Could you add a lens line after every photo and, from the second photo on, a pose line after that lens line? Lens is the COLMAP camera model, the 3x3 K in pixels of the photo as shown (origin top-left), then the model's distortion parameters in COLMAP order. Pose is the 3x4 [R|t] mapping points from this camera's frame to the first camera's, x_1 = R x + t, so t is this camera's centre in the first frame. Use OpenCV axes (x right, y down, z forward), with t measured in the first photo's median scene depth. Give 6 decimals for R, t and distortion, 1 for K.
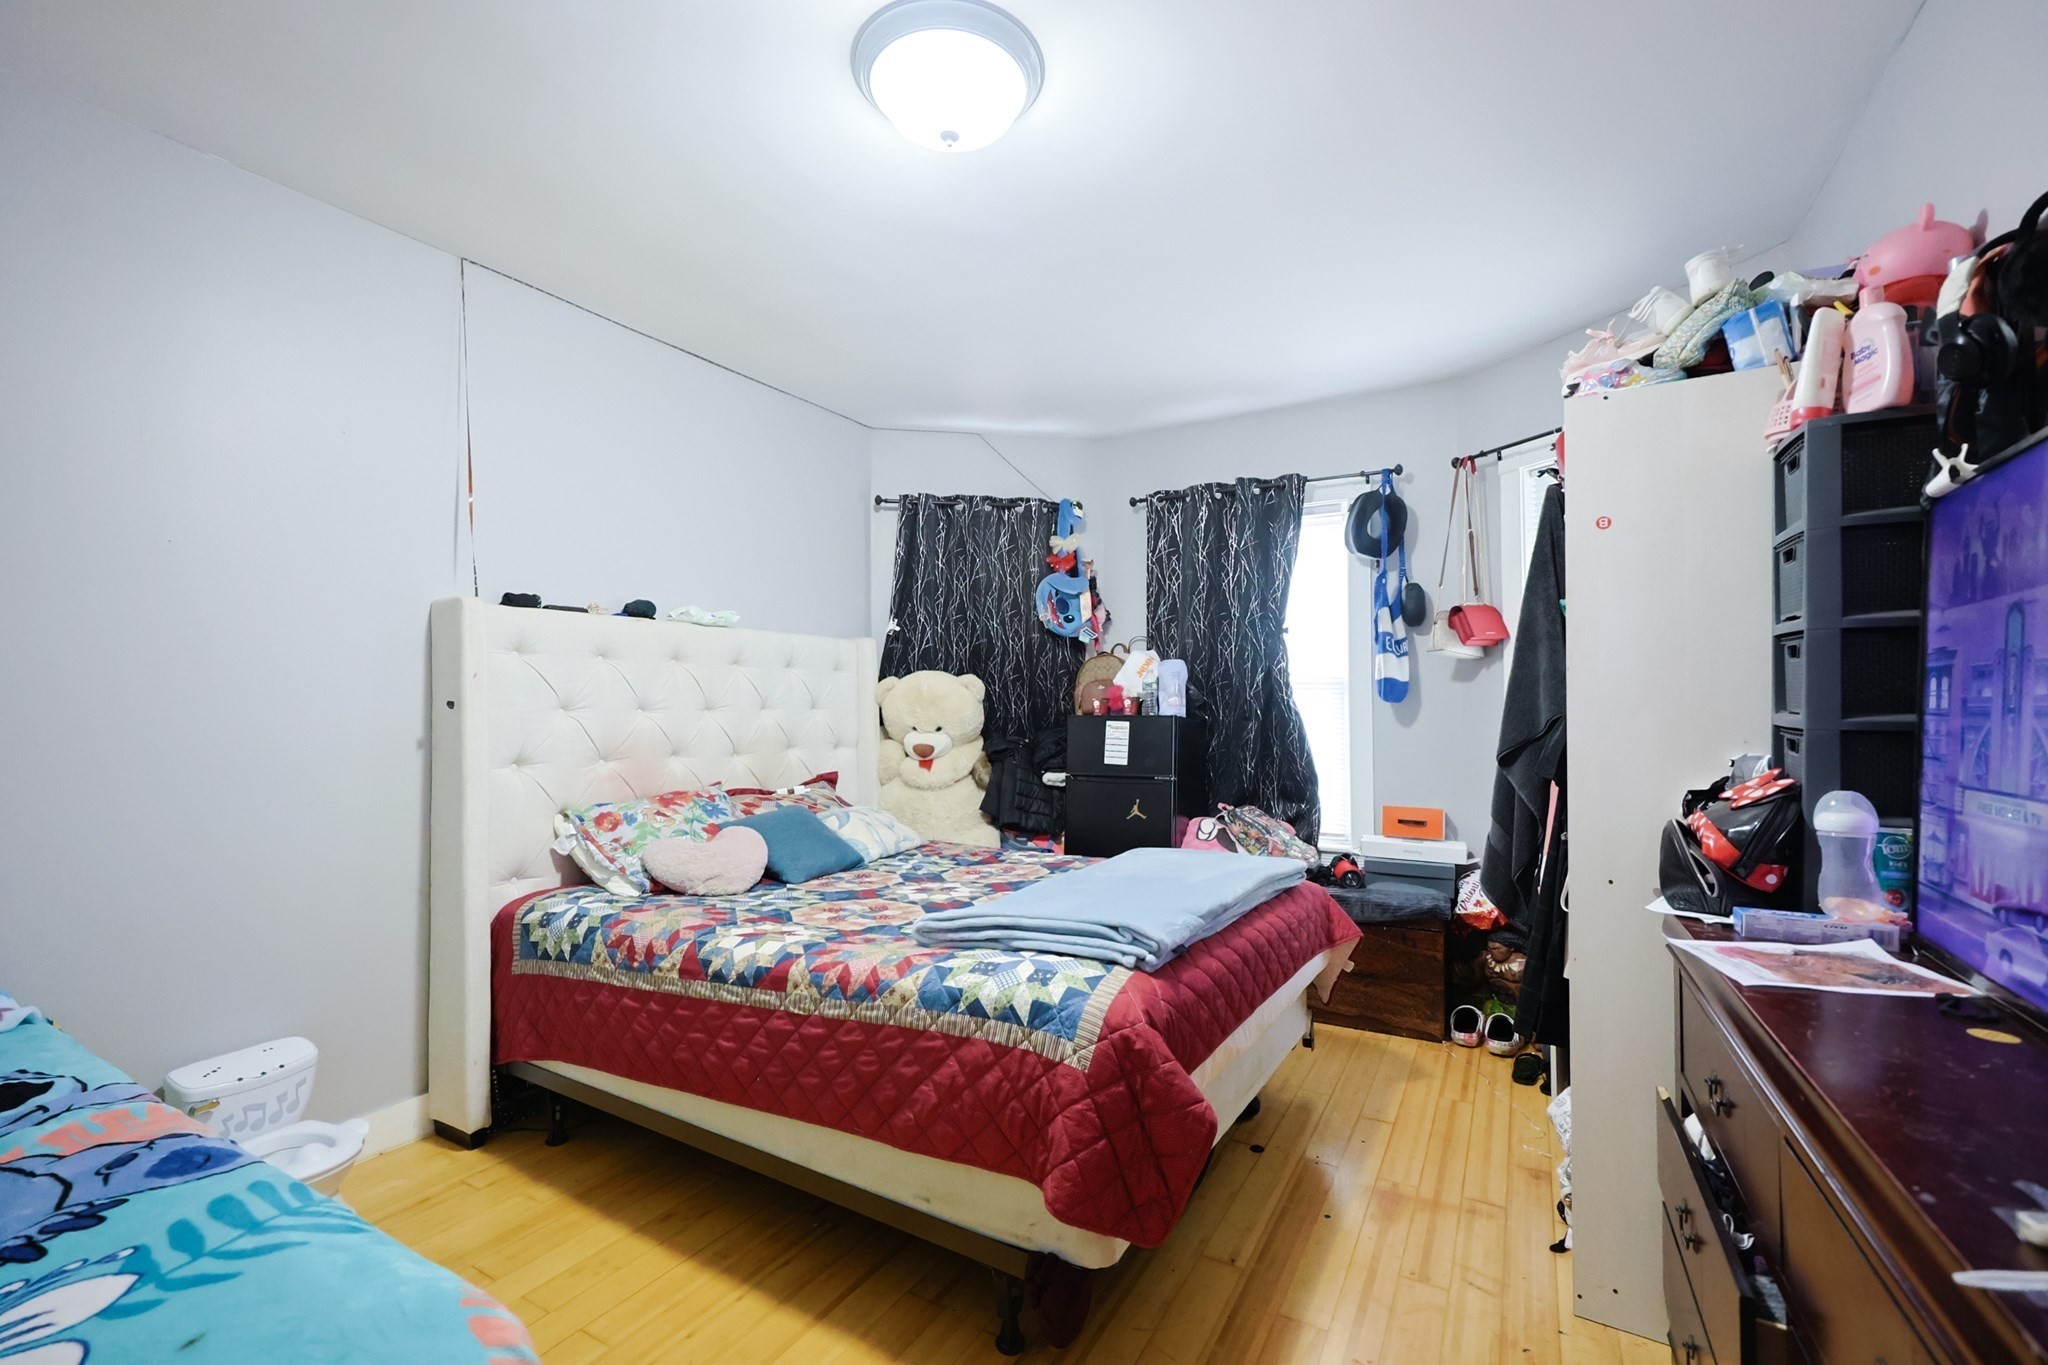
lens RADIAL K [[875.4, 0, 1030.4], [0, 875.4, 684.7], [0, 0, 1]] dist [-0.000853, 0.000396]
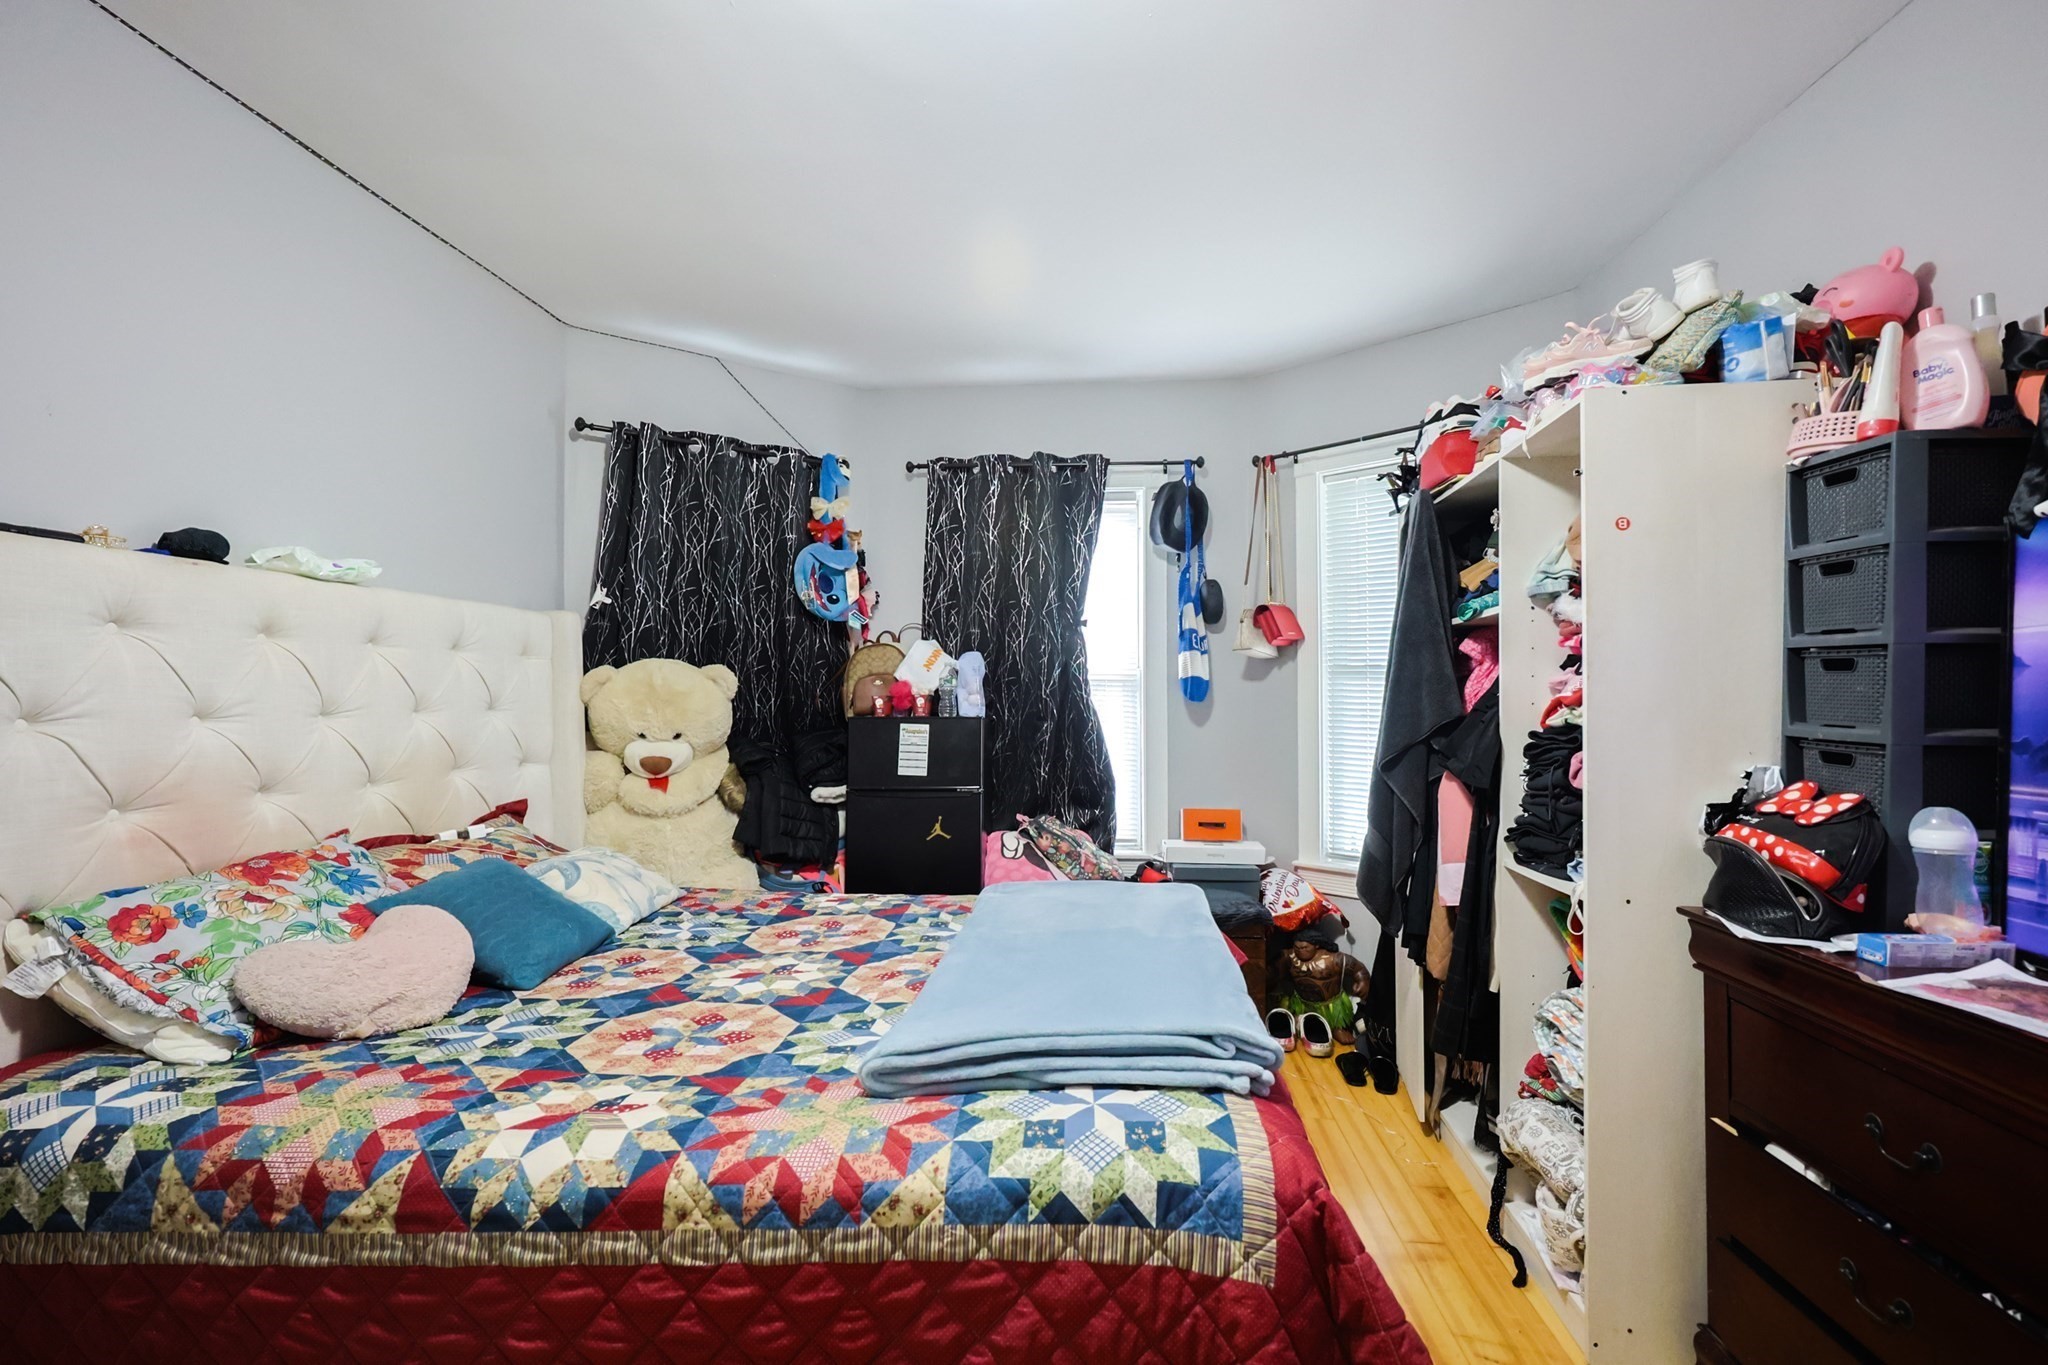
lens RADIAL K [[872.7, 0, 1032.0], [0, 872.7, 678.1], [0, 0, 1]] dist [-0.001346, -0.000003]
pose [[0.905866, 0.011201, 0.423416, -0.215391], [-0.013166, 0.999912, 0.001716, -0.007087], [-0.423360, -0.007130, 0.905934, 0.275153]]
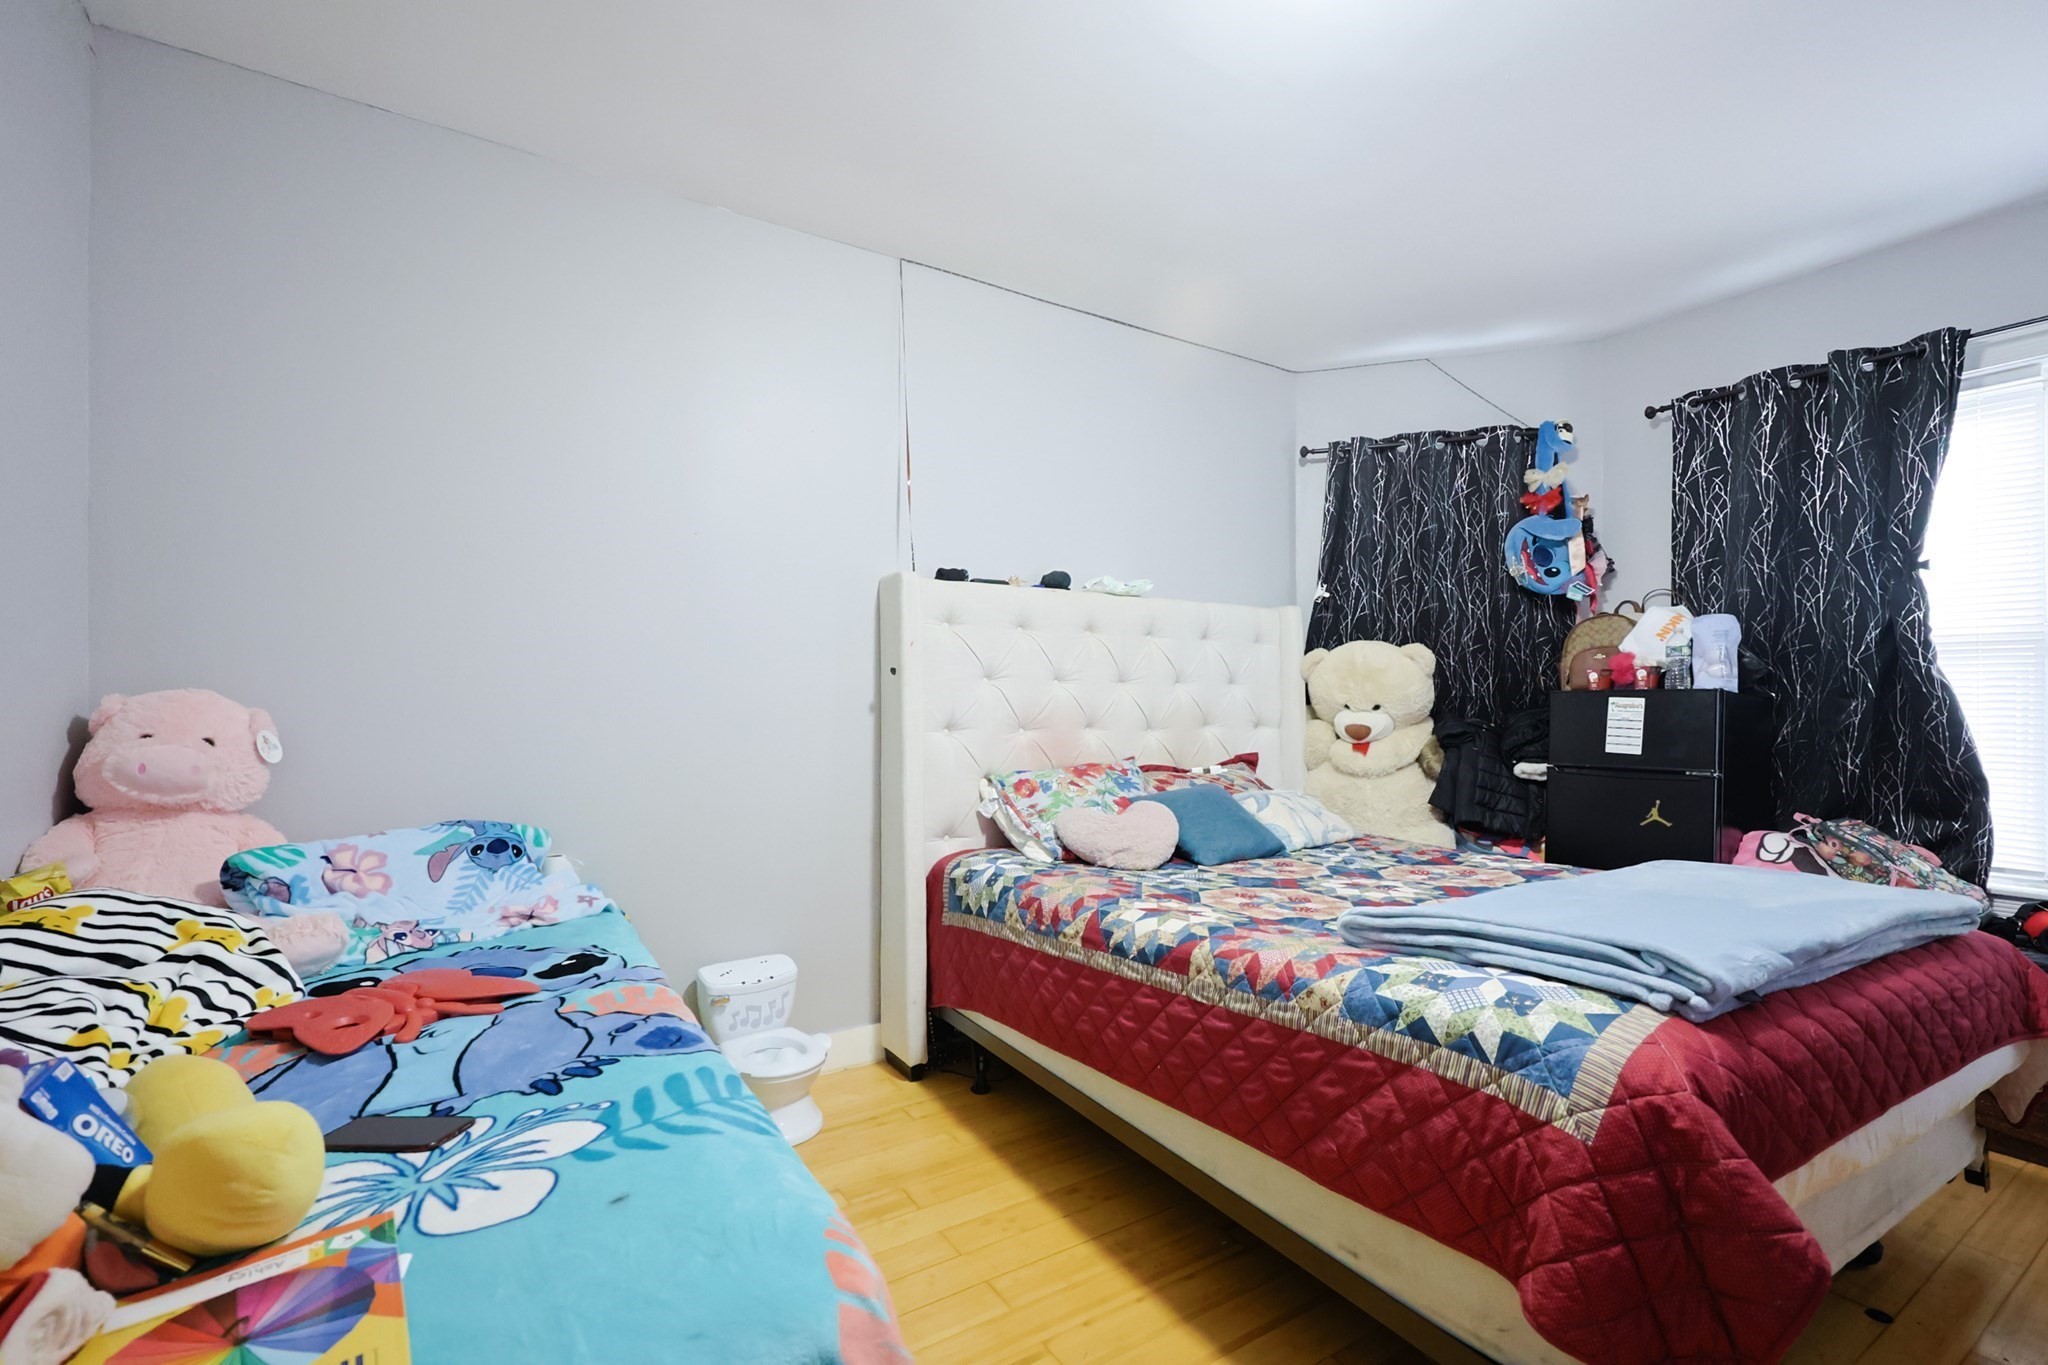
lens RADIAL K [[896.5, 0, 1017.8], [0, 896.5, 698.1], [0, 0, 1]] dist [-0.002474, 0.000477]
pose [[0.882589, 0.000960, -0.470144, -0.002525], [0.007042, 0.999859, 0.015262, 0.037468], [0.470093, -0.016781, 0.882458, 0.083302]]
